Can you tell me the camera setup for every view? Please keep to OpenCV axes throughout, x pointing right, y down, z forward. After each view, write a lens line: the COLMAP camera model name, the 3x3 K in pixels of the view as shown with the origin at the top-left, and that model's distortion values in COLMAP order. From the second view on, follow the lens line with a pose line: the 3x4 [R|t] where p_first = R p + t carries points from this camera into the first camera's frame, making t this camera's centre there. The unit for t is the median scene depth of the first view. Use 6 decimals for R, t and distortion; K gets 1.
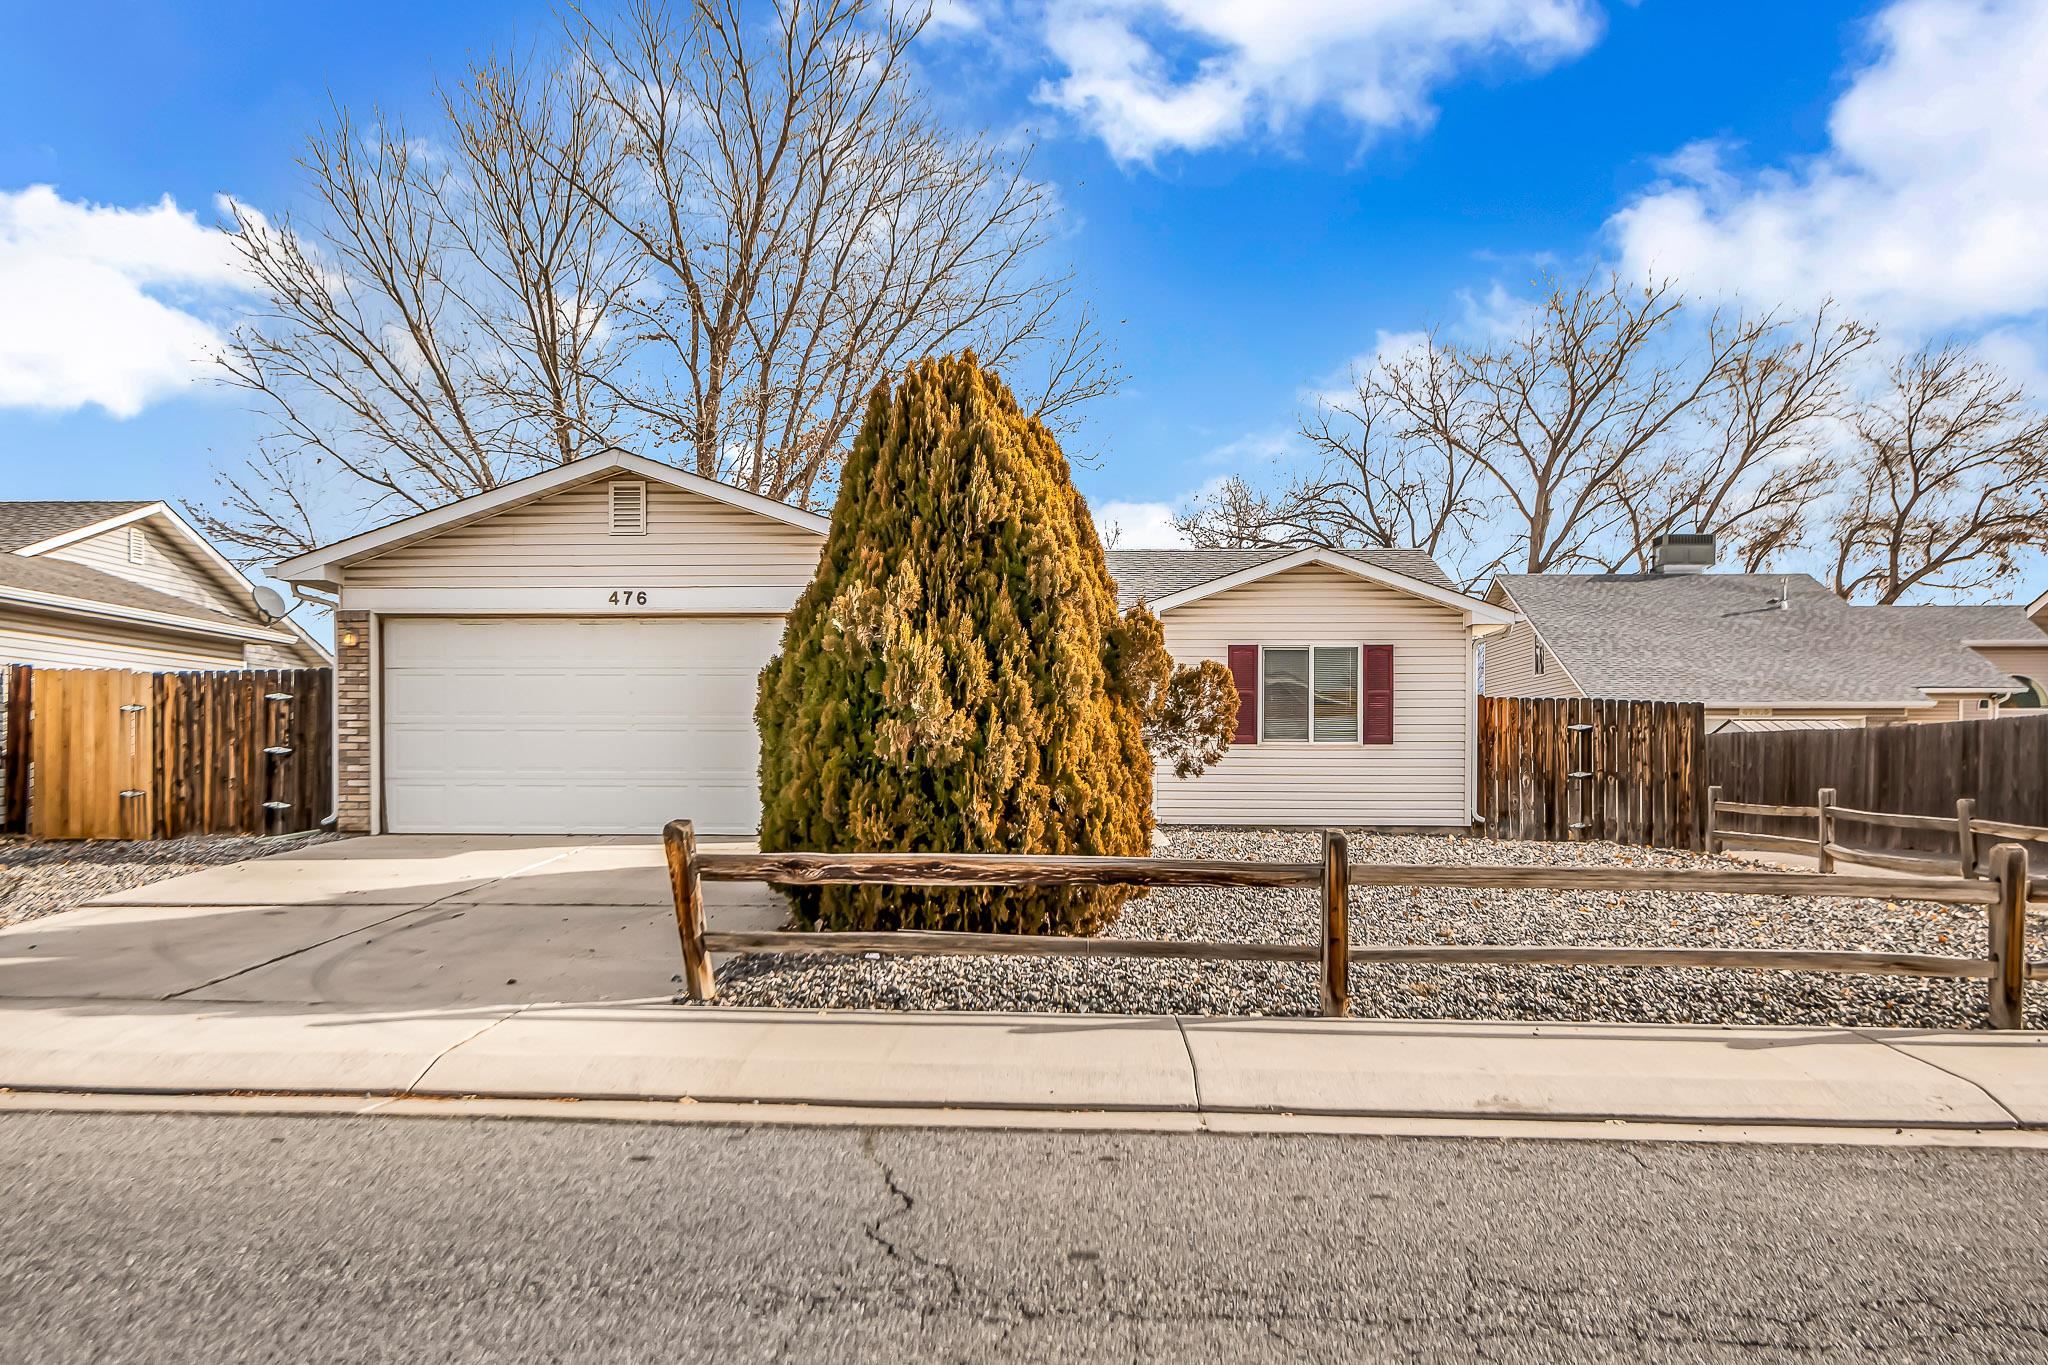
lens RADIAL K [[1711.7, 0, 1024.0], [0, 1711.7, 682.5], [0, 0, 1]] dist [-0.004510, -0.001571]
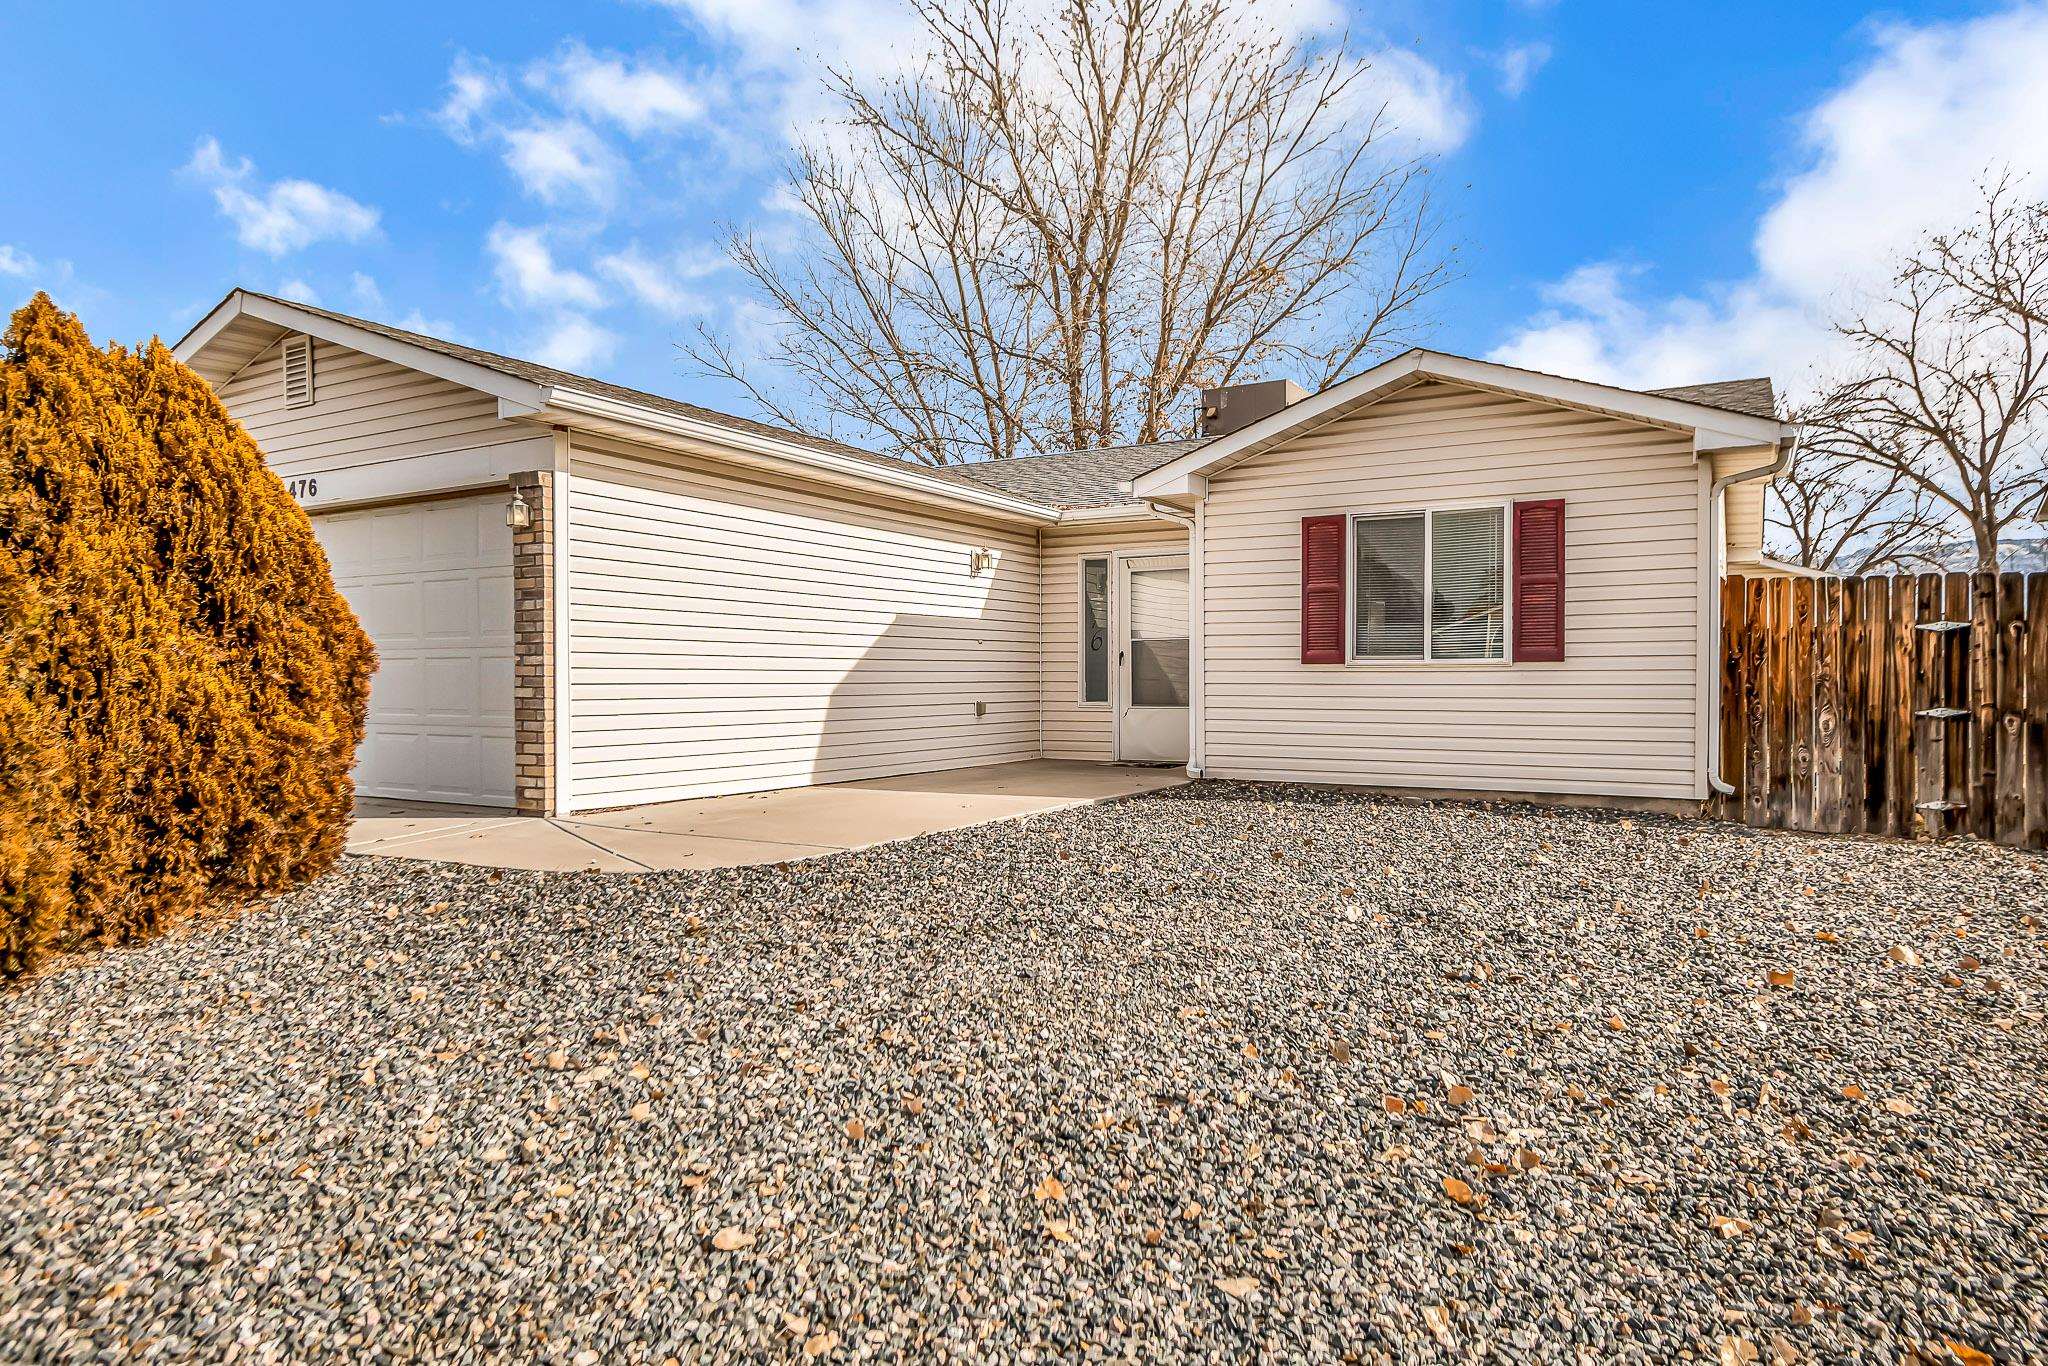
lens RADIAL K [[1231.3, 0, 1028.0], [0, 1231.3, 661.1], [0, 0, 1]] dist [-0.004789, 0.002240]
pose [[0.884984, -0.010903, -0.465493, 0.249491], [0.029446, 0.999035, 0.032582, 0.015823], [0.464689, -0.042542, 0.884451, 0.517192]]
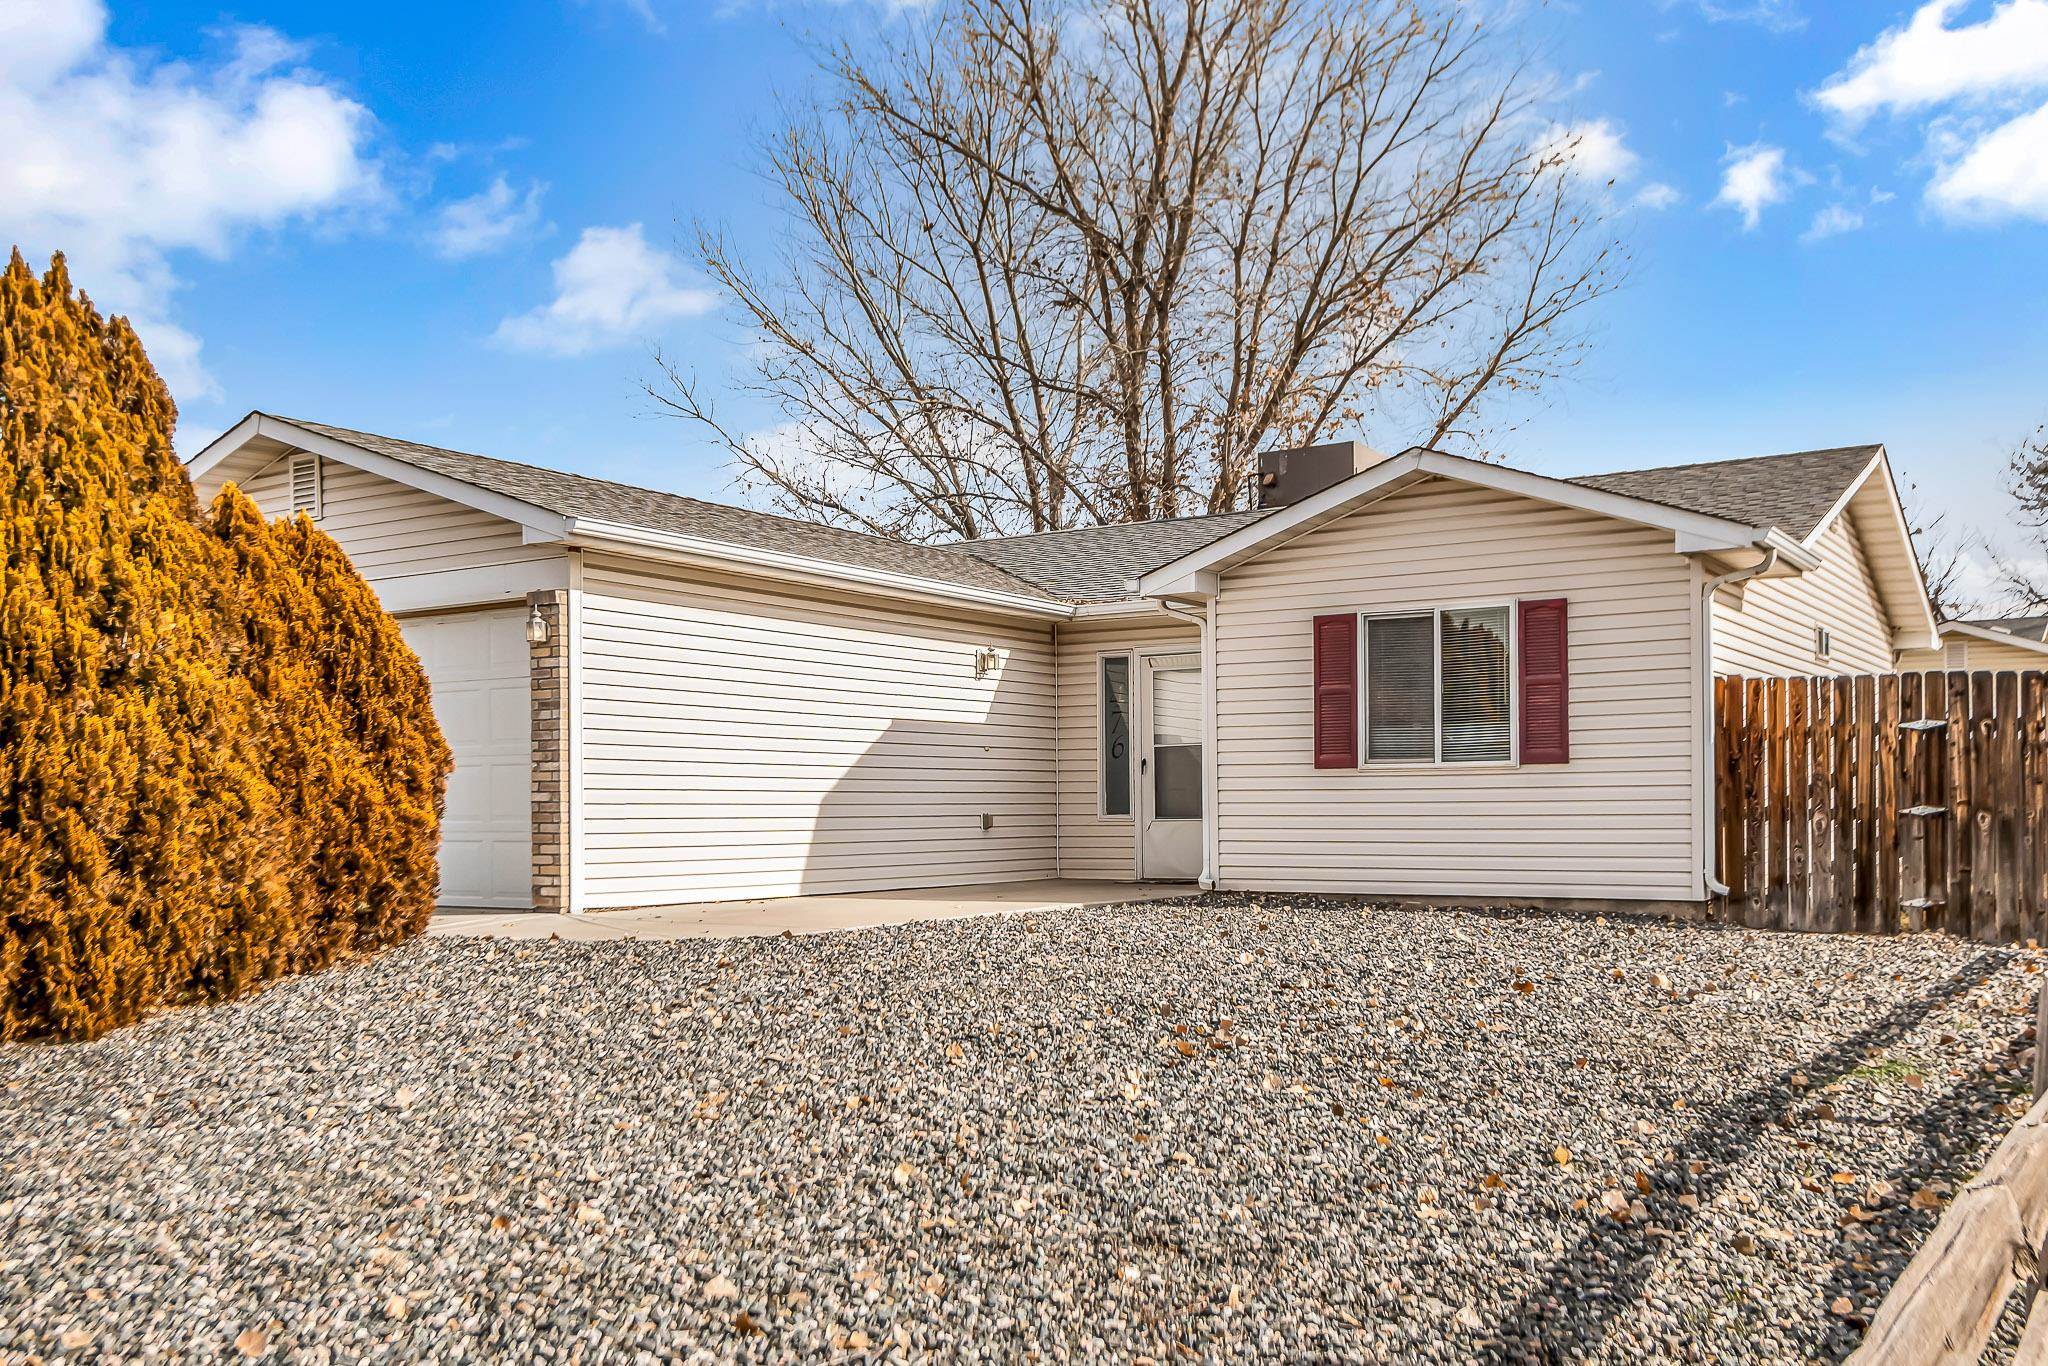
lens RADIAL K [[1814.3, 0, 1028.7], [0, 1814.3, 733.1], [0, 0, 1]] dist [0.001241, -0.002033]
pose [[0.862421, -0.030492, -0.505272, 0.372855], [0.036847, 0.999318, 0.002585, 0.016716], [0.504848, -0.020847, 0.862956, 0.350432]]
